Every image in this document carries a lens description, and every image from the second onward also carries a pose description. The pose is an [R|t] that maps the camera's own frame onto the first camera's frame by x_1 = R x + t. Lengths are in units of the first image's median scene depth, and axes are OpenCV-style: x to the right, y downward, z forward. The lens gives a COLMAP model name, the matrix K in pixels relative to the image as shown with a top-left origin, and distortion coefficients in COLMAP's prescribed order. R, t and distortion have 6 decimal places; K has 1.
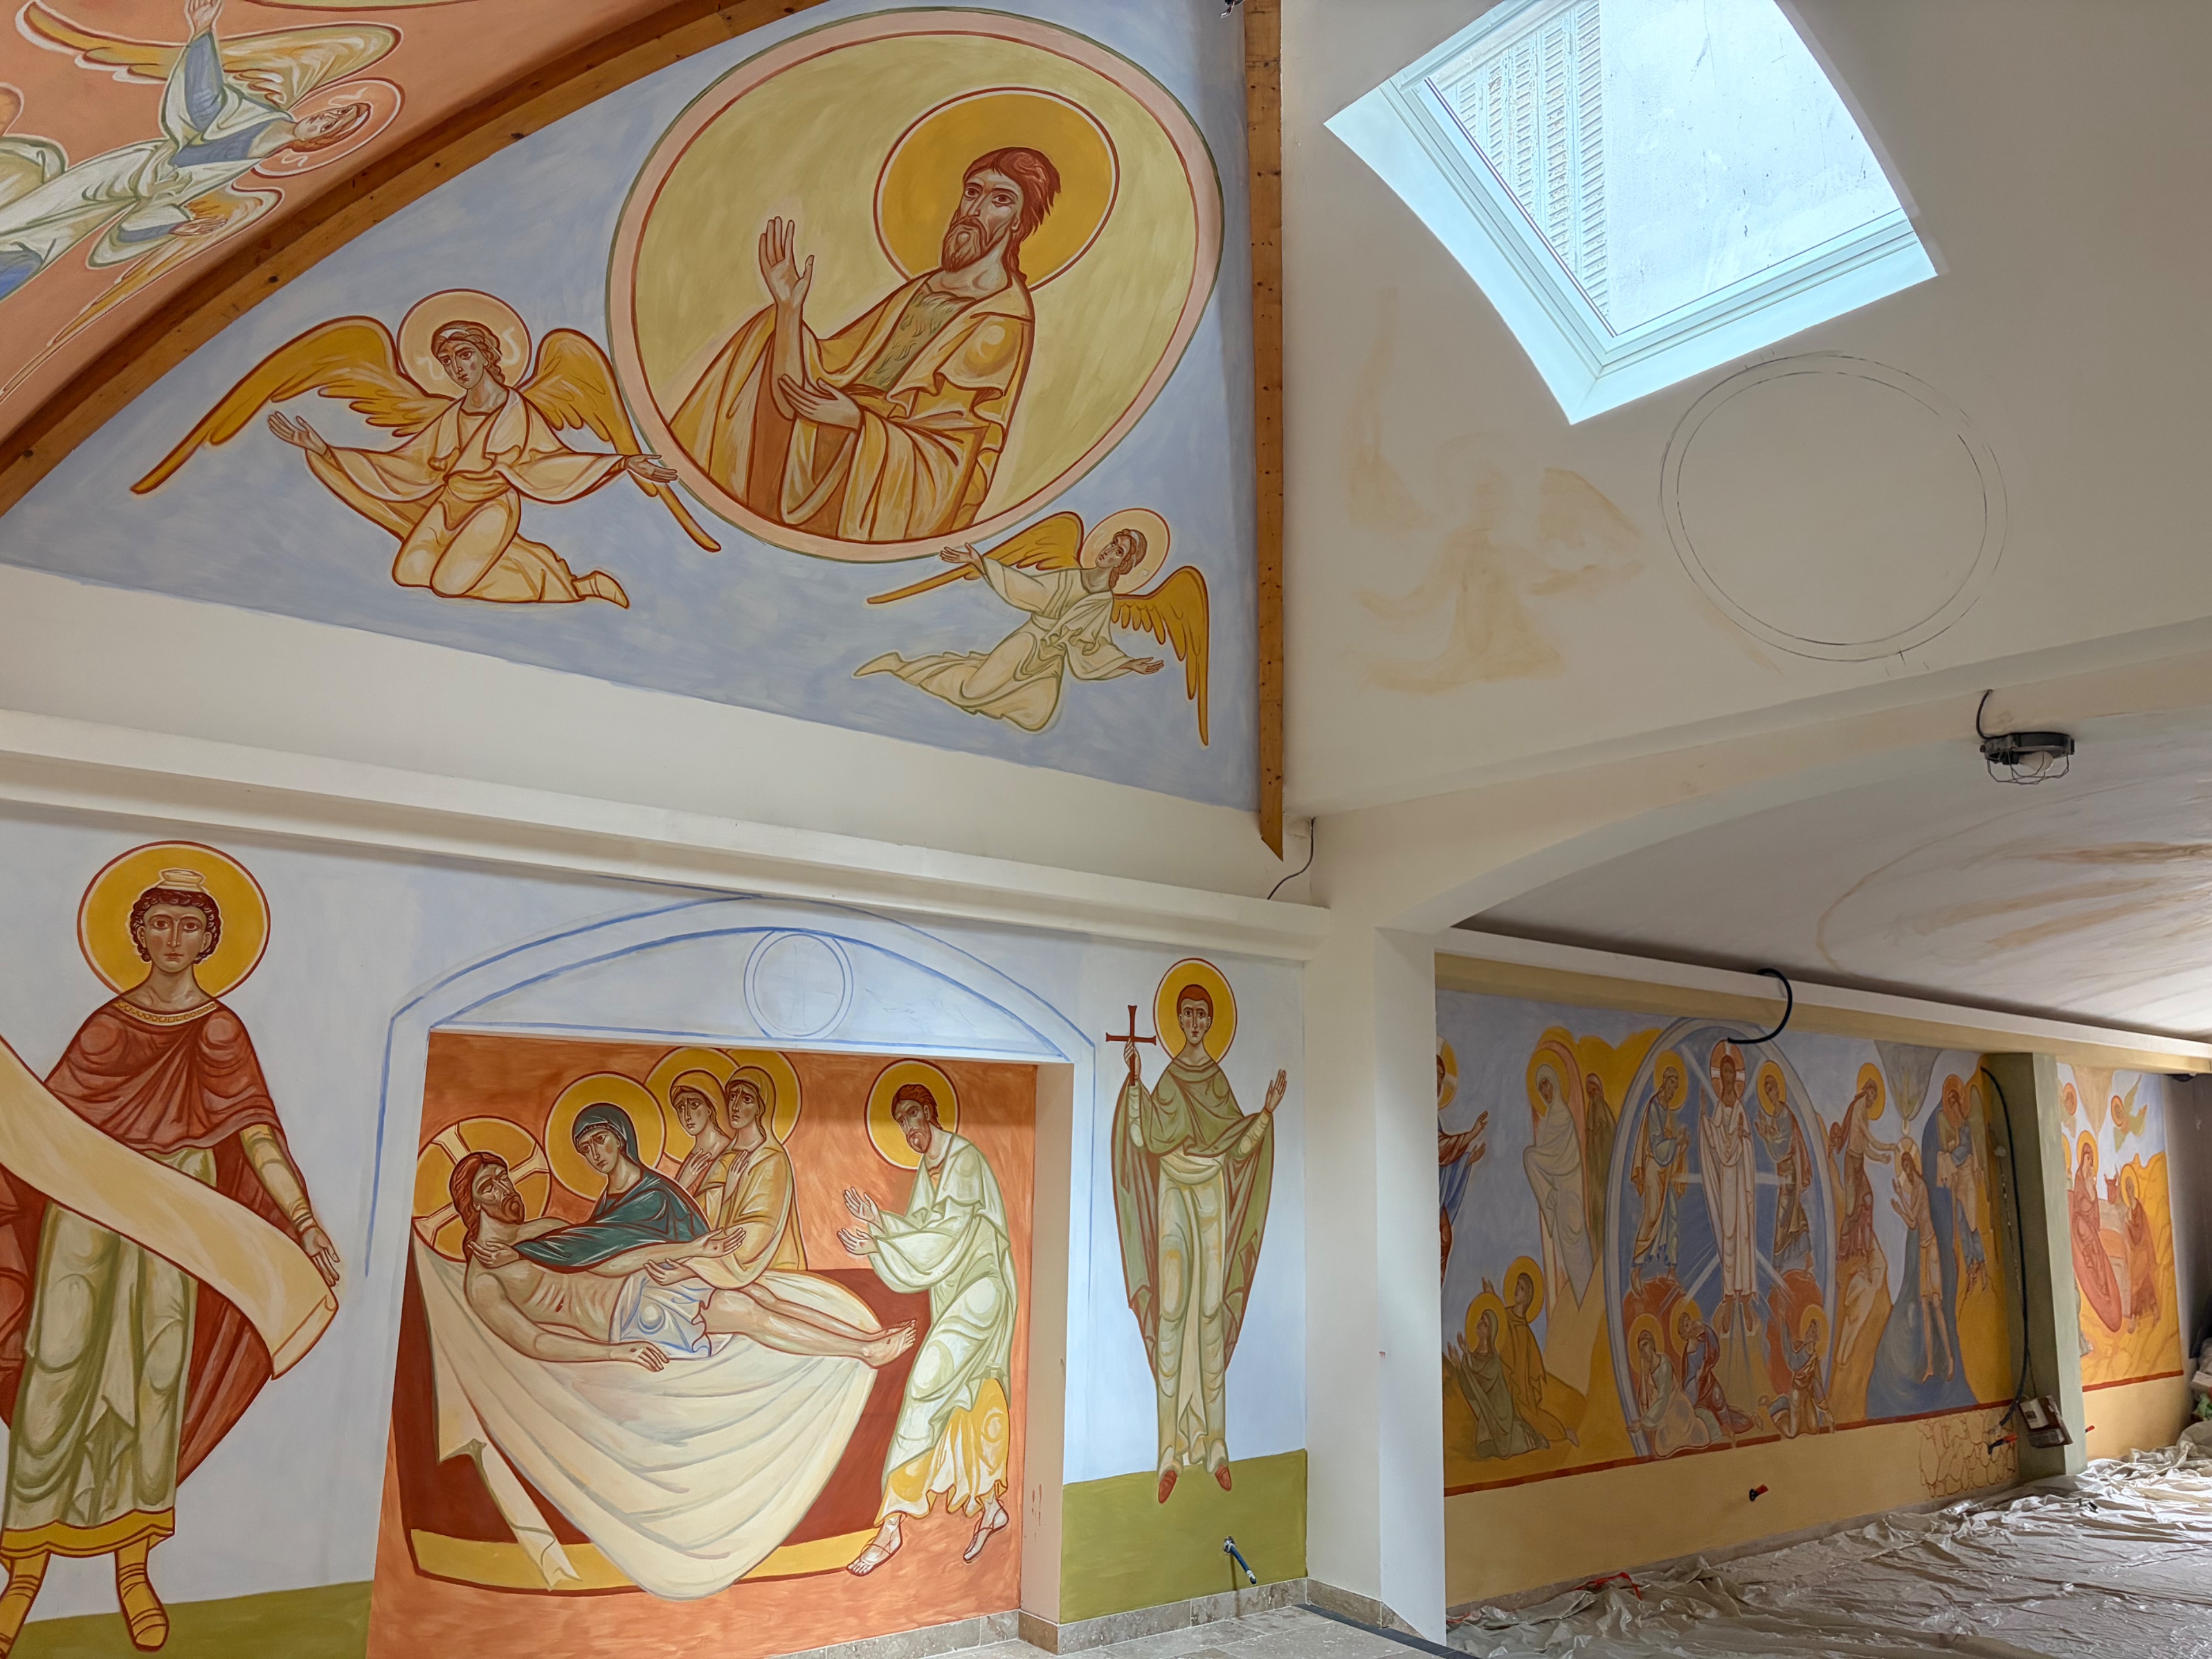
lens RADIAL K [[1659.2, 0, 1108.5], [0, 1659.2, 837.7], [0, 0, 1]] dist [0.057837, -0.061365]
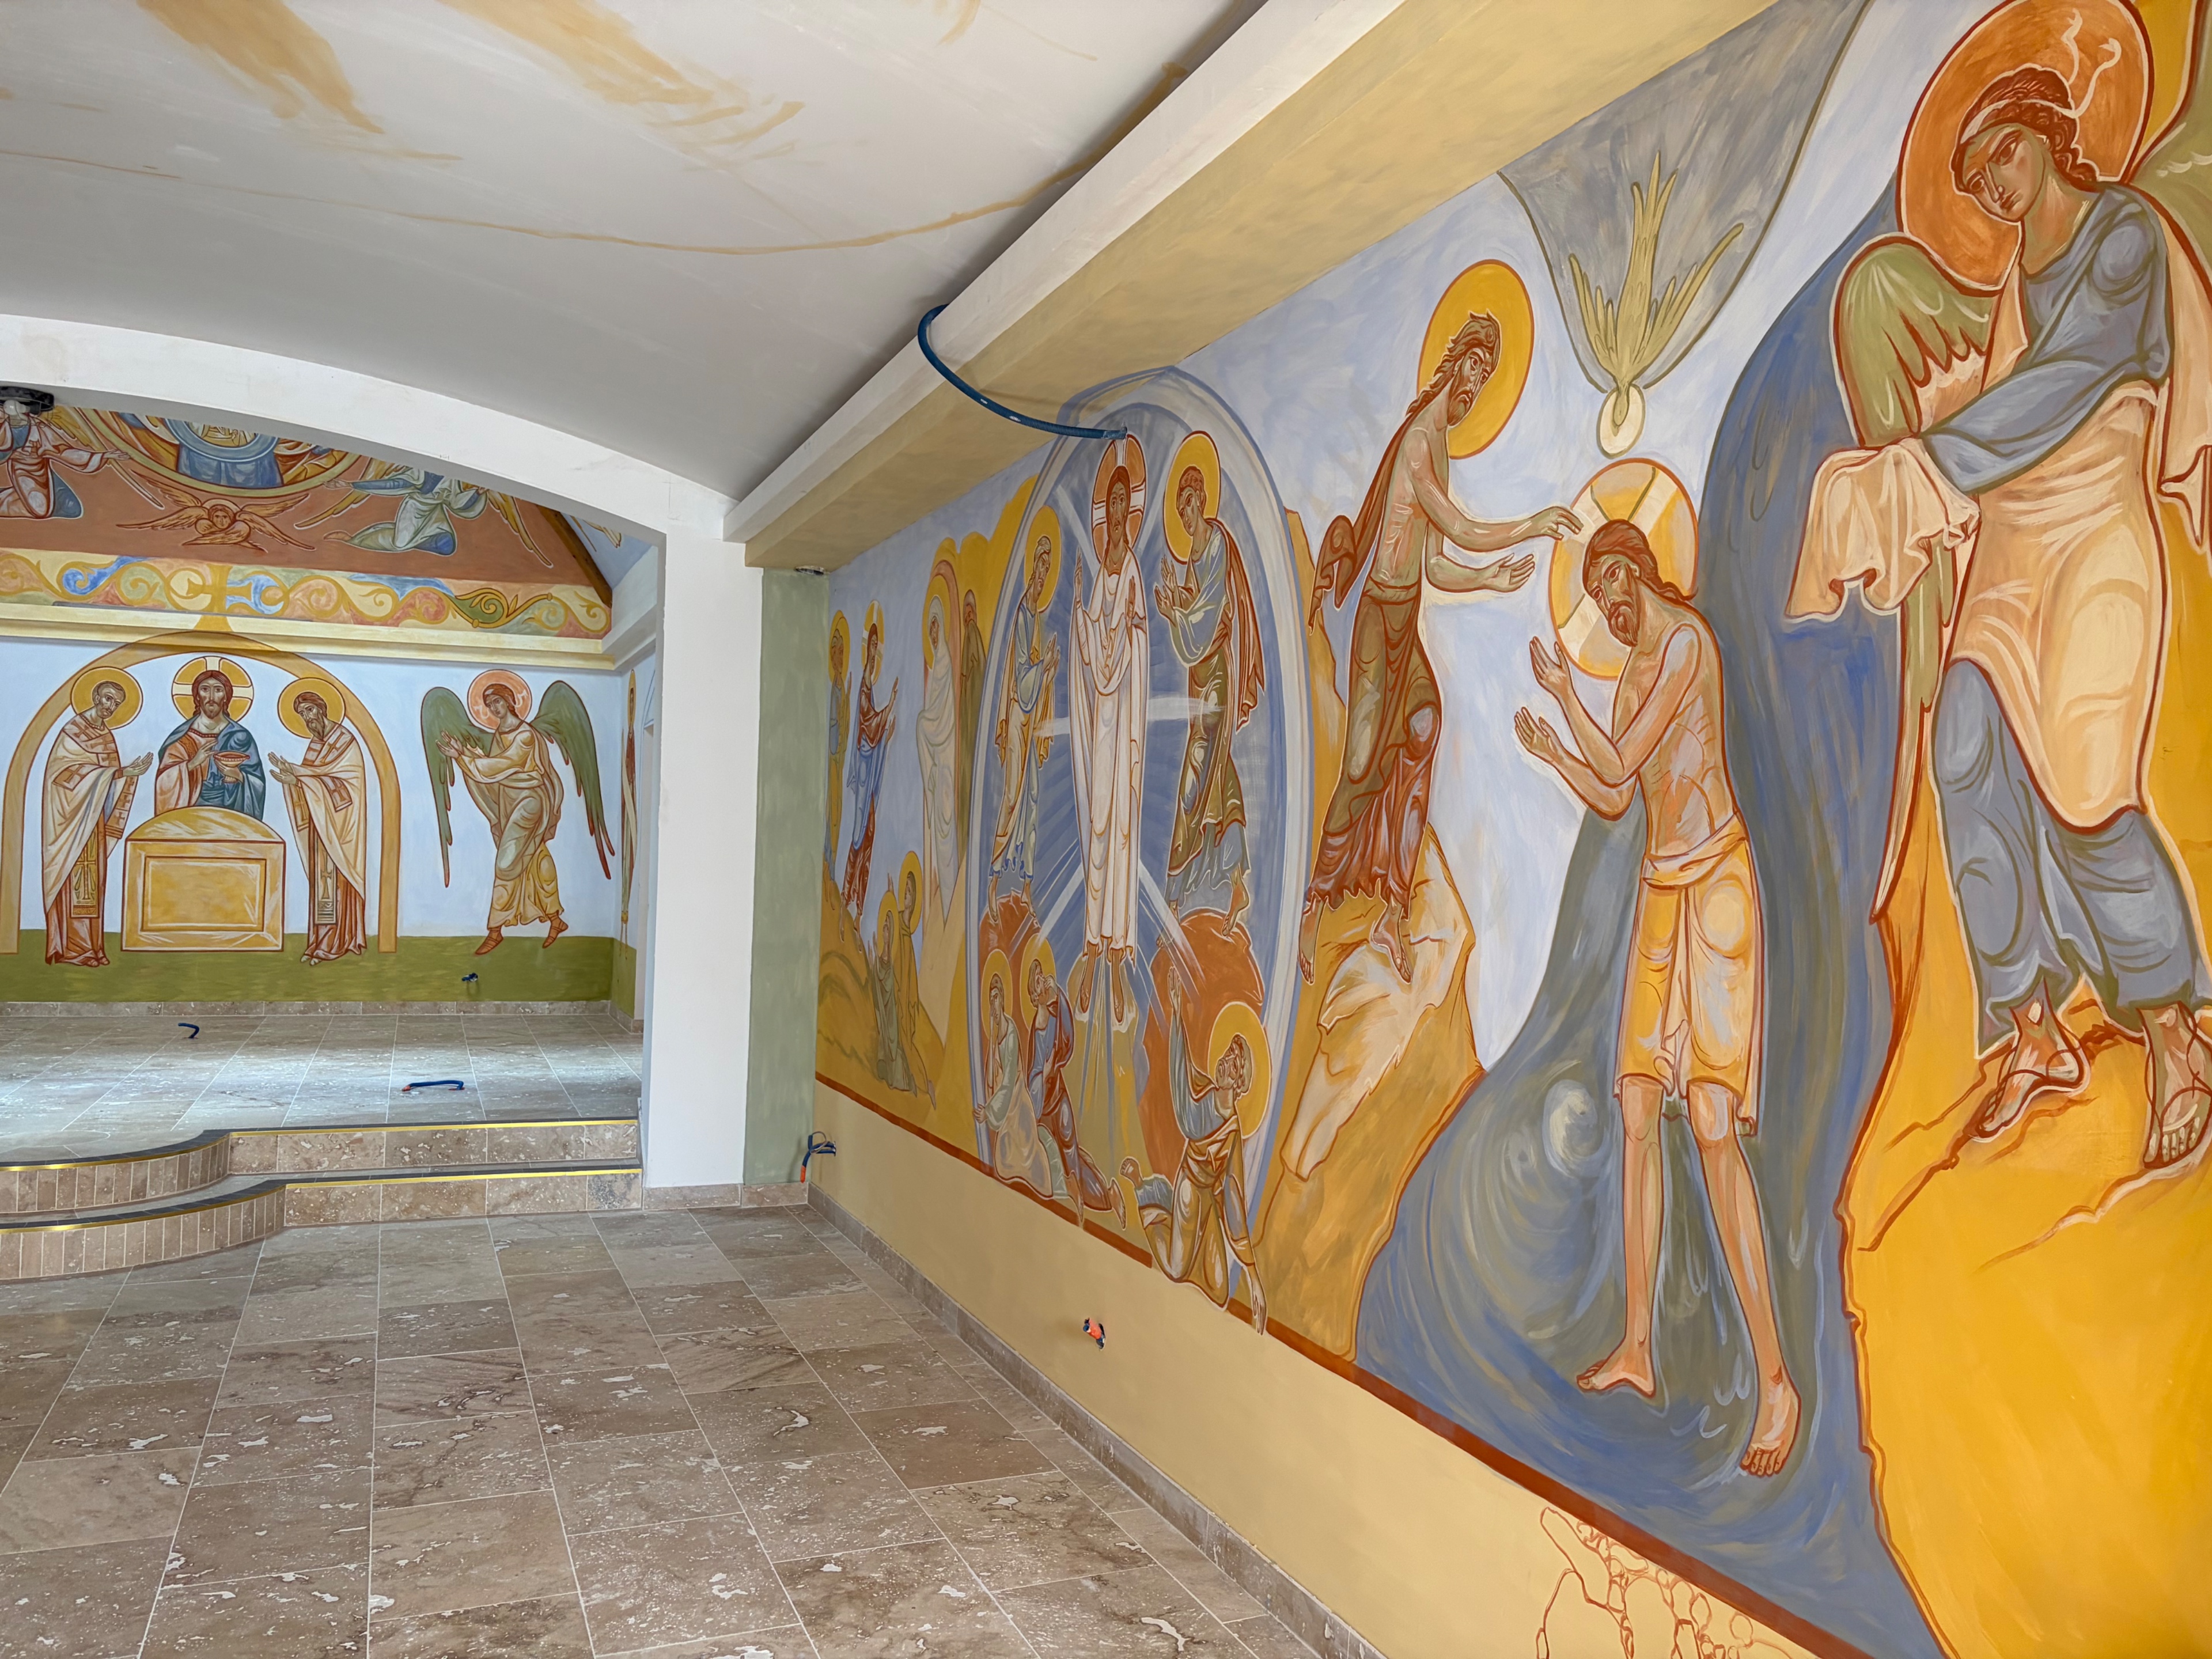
lens RADIAL K [[1659.2, 0, 1114.6], [0, 1659.2, 831.3], [0, 0, 1]] dist [0.057837, -0.061365]
pose [[-0.268620, -0.043534, -0.962262, 0.944329], [0.143735, 0.985982, -0.084731, 0.312880], [0.952462, -0.161071, -0.258598, 1.261705]]
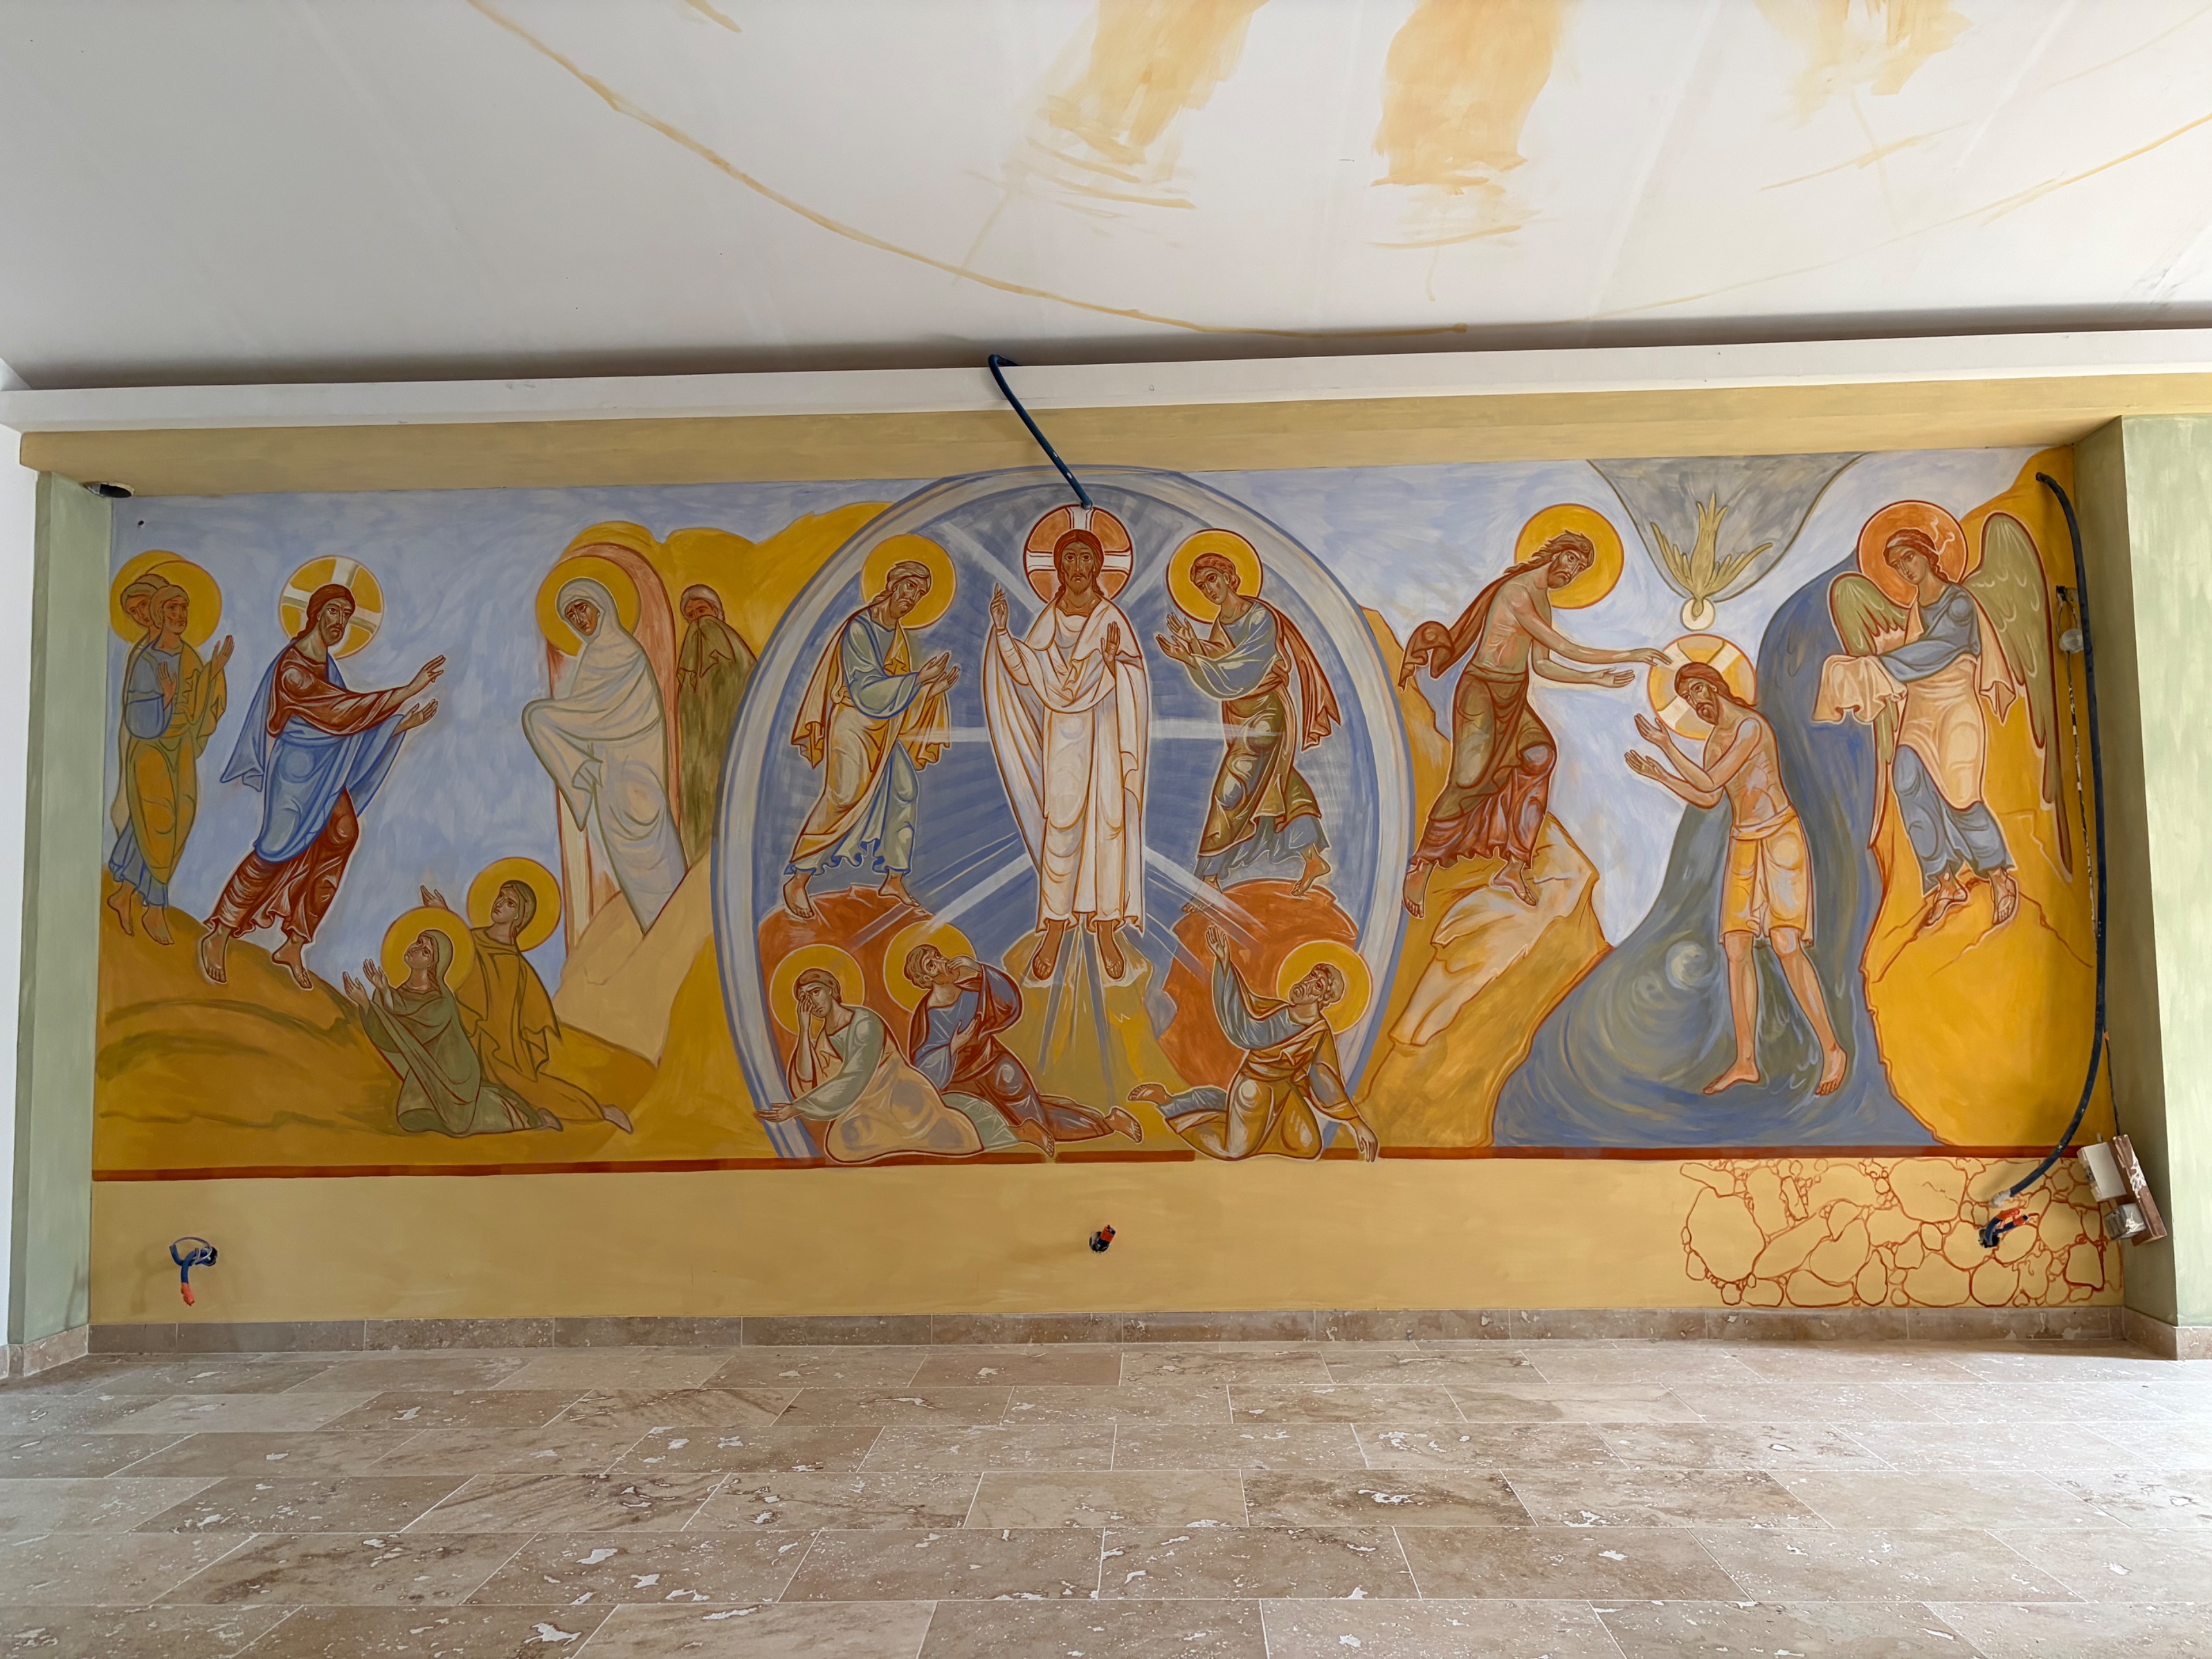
lens RADIAL K [[1659.2, 0, 1096.6], [0, 1659.2, 834.5], [0, 0, 1]] dist [0.057837, -0.061365]
pose [[0.752428, -0.087352, -0.652857, 0.855613], [0.153190, 0.987196, 0.044467, 0.241409], [0.640613, -0.133469, 0.756175, 0.620839]]
